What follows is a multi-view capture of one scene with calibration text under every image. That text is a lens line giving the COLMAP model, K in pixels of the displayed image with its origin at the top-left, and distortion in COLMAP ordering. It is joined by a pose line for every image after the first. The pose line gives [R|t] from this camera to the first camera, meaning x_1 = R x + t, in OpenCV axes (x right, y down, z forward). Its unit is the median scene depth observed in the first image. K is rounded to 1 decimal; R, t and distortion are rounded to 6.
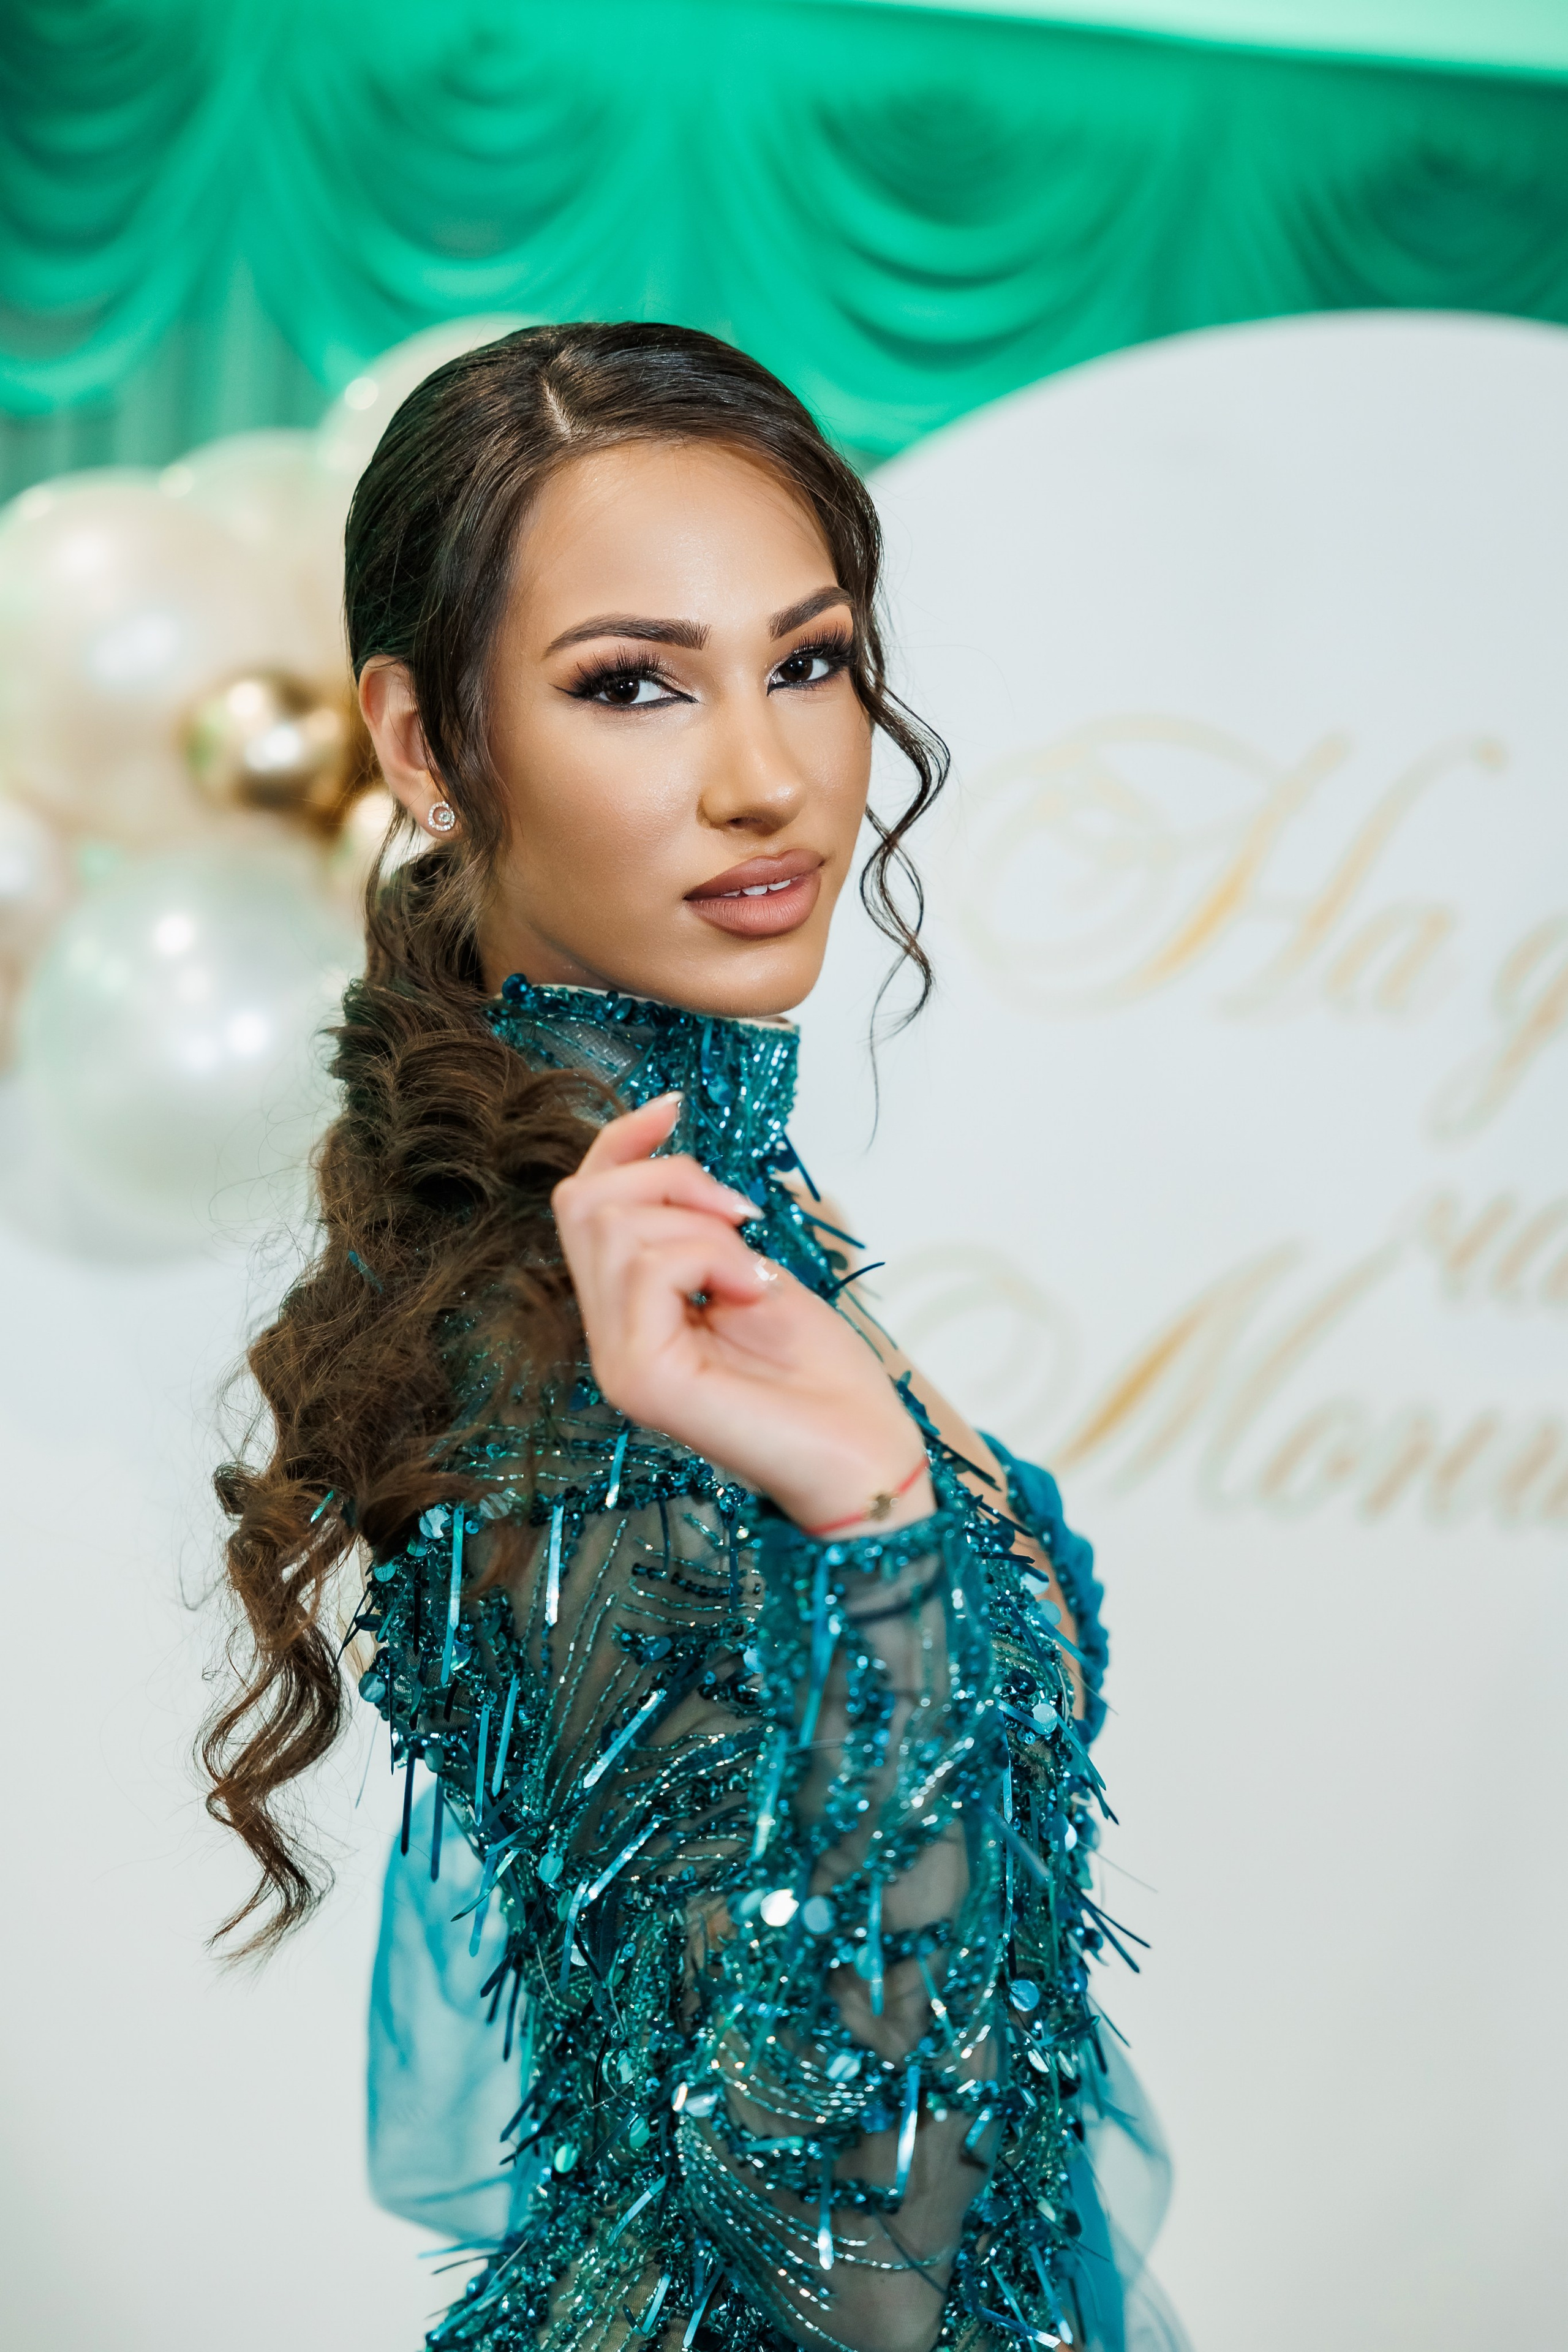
lens RADIAL K [[4597.2, 0, 769.9], [0, 4597.2, 1178.3], [0, 0, 1]] dist [0.083922, 0.000000]
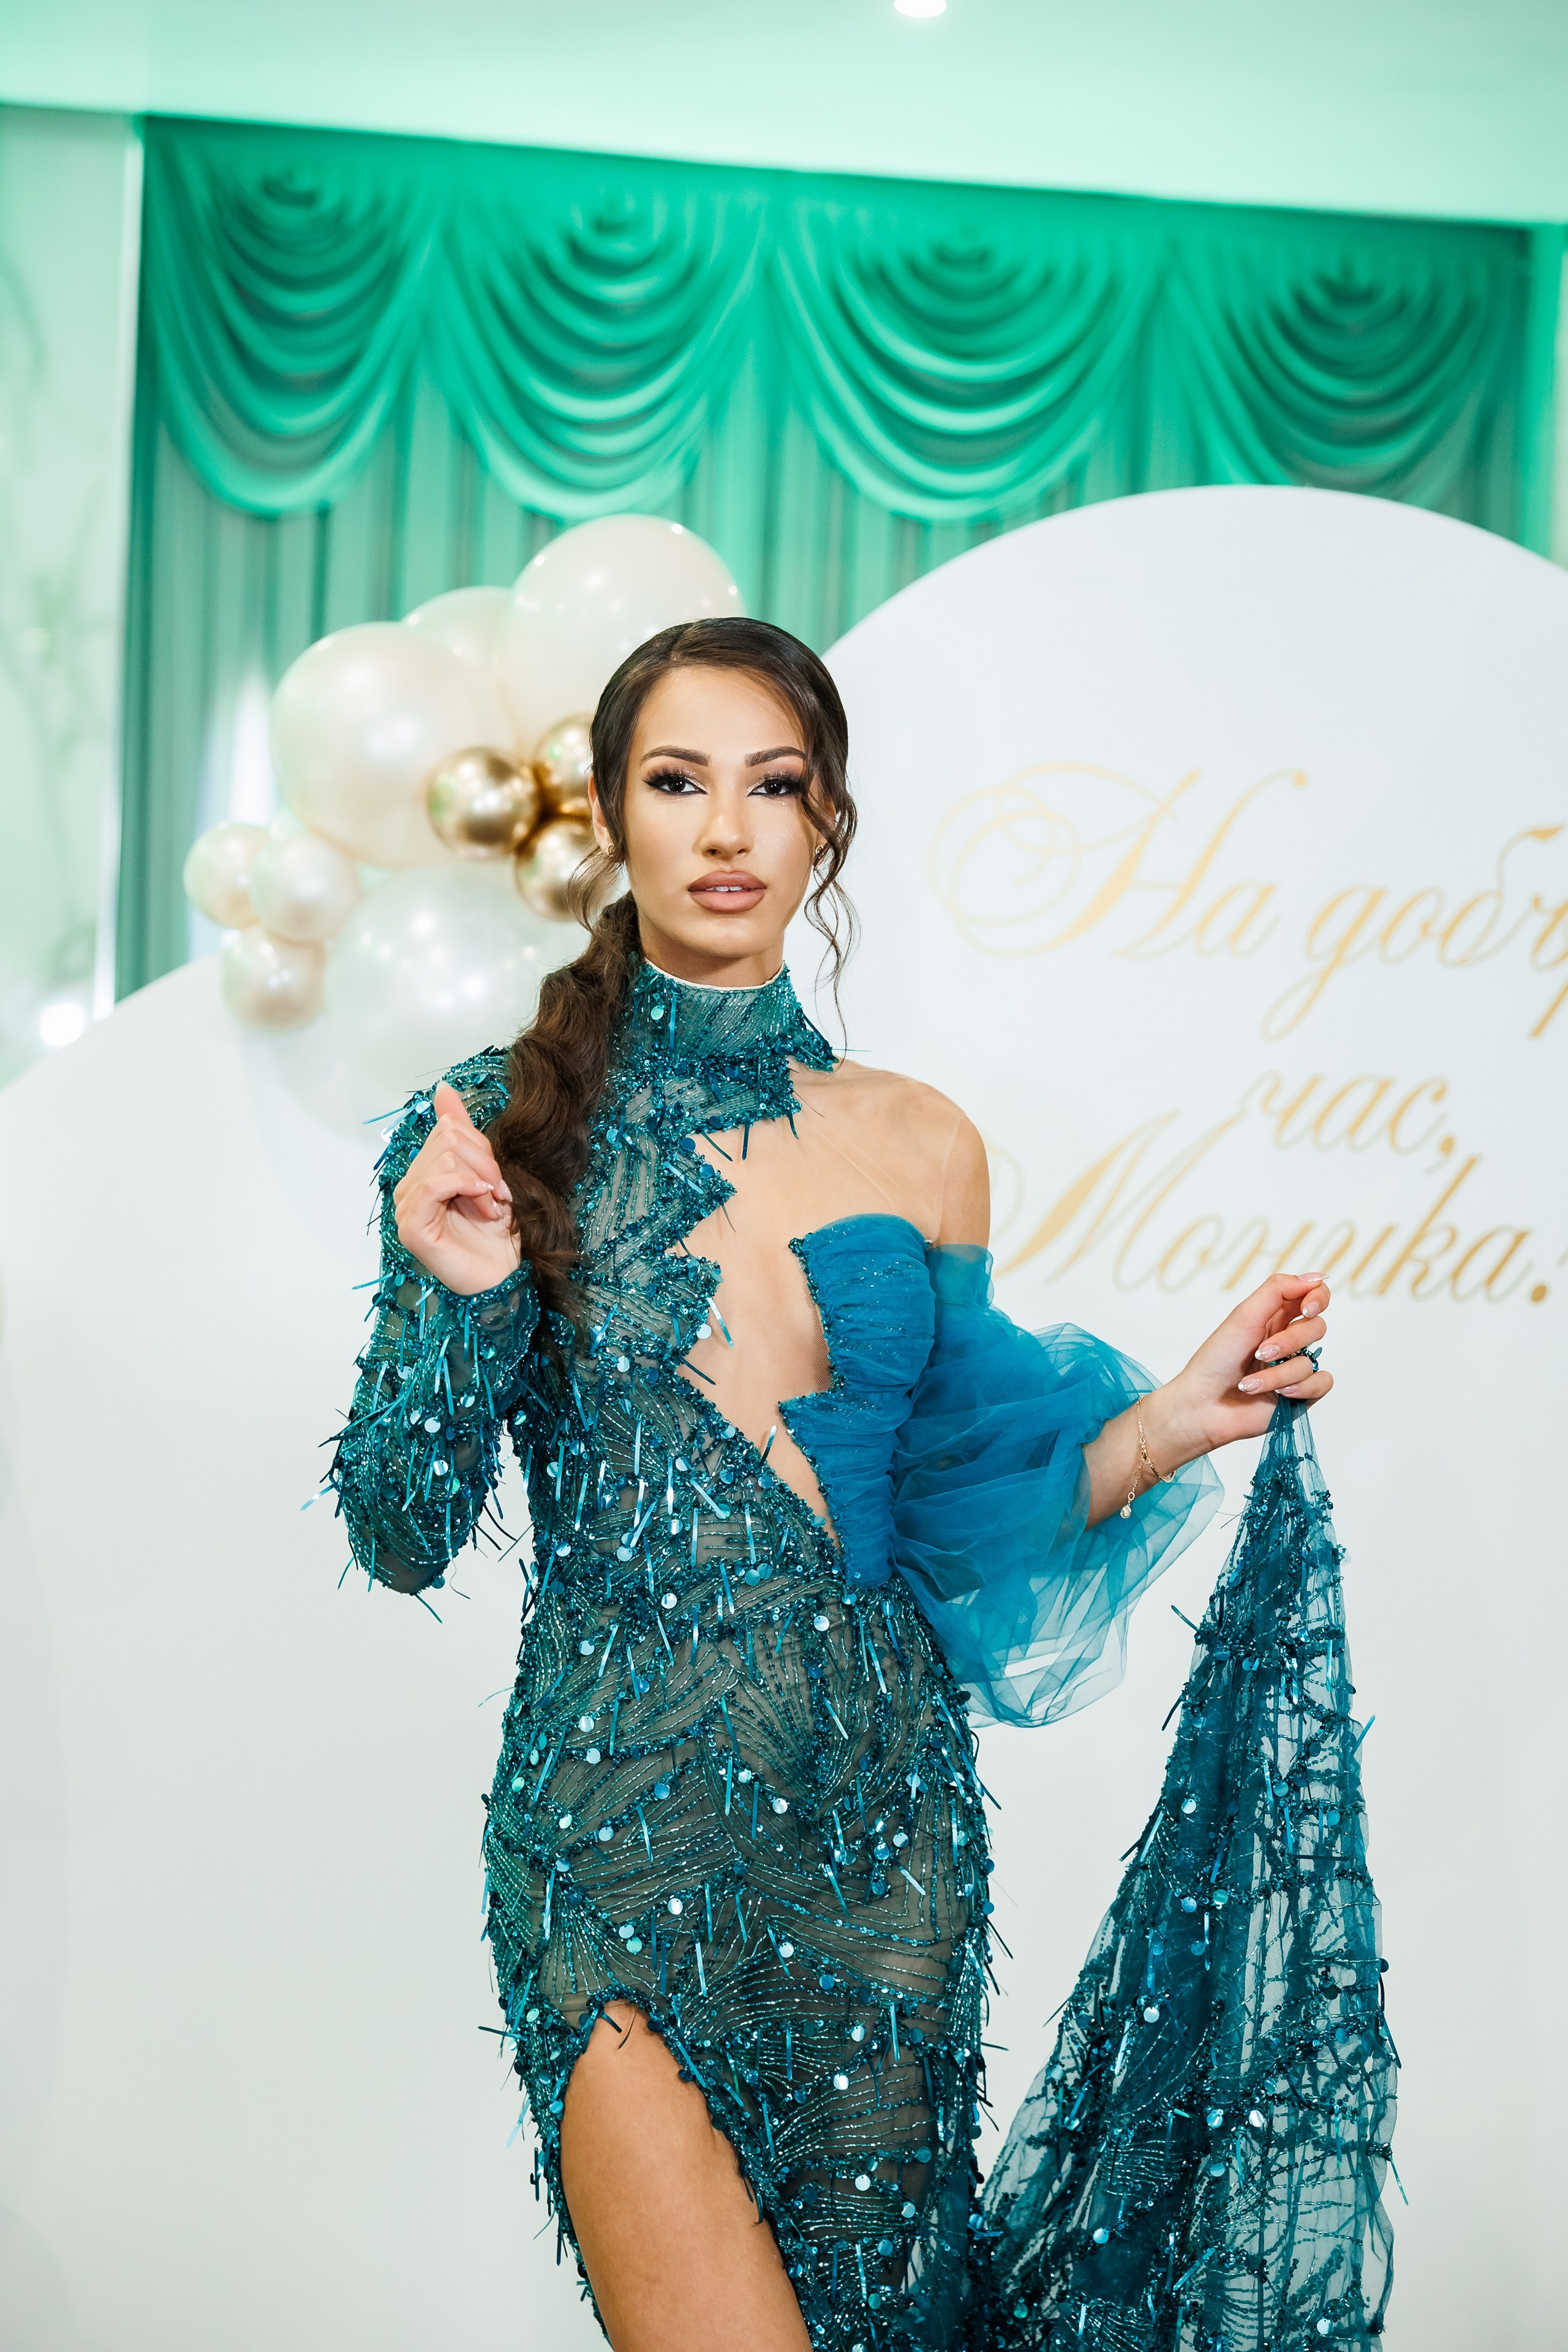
lens RADIAL K [[3993.6, 0, 784.4], [0, 3993.6, 1196.1], [0, 0, 1]] dist [0.065377, 0.000000]
pose [[0.999407, -0.023877, -0.024810, 0.020638], [0.024446, 0.999439, 0.022885, 0.009844], [0.024249, -0.023478, 0.999430, -0.318300]]
